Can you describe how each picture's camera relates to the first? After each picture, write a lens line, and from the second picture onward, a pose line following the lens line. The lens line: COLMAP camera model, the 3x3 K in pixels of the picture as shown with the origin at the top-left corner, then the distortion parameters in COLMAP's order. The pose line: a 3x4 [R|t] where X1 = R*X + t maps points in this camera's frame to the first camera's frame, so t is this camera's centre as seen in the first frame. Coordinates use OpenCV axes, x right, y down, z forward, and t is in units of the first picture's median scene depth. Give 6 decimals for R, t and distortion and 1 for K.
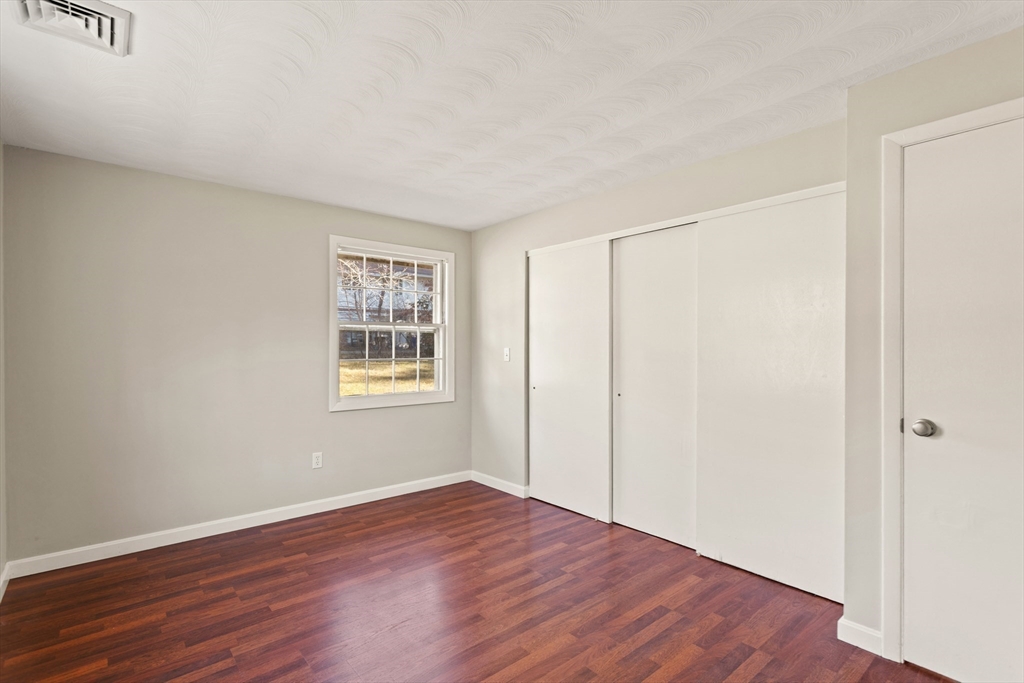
lens RADIAL K [[487.9, 0, 510.8], [0, 487.9, 340.2], [0, 0, 1]] dist [0.002770, 0.001763]
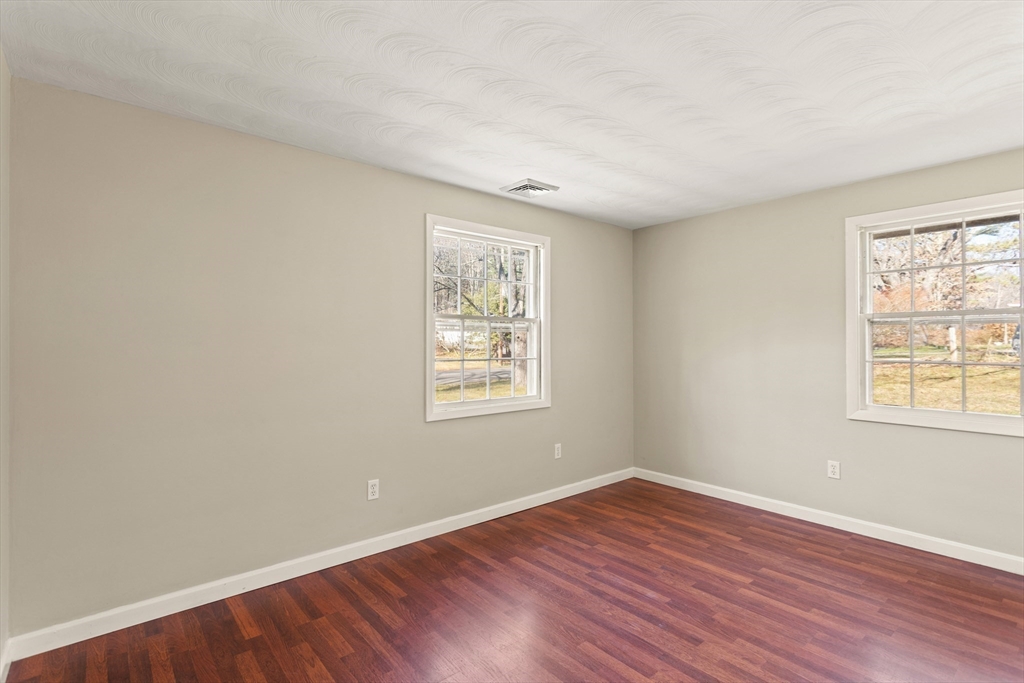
lens RADIAL K [[487.9, 0, 510.7], [0, 487.9, 344.1], [0, 0, 1]] dist [0.002770, 0.001763]
pose [[0.003767, 0.004171, -0.999984, 0.657908], [0.014168, 0.999891, 0.004224, -0.003441], [0.999893, -0.014183, 0.003707, 0.502198]]
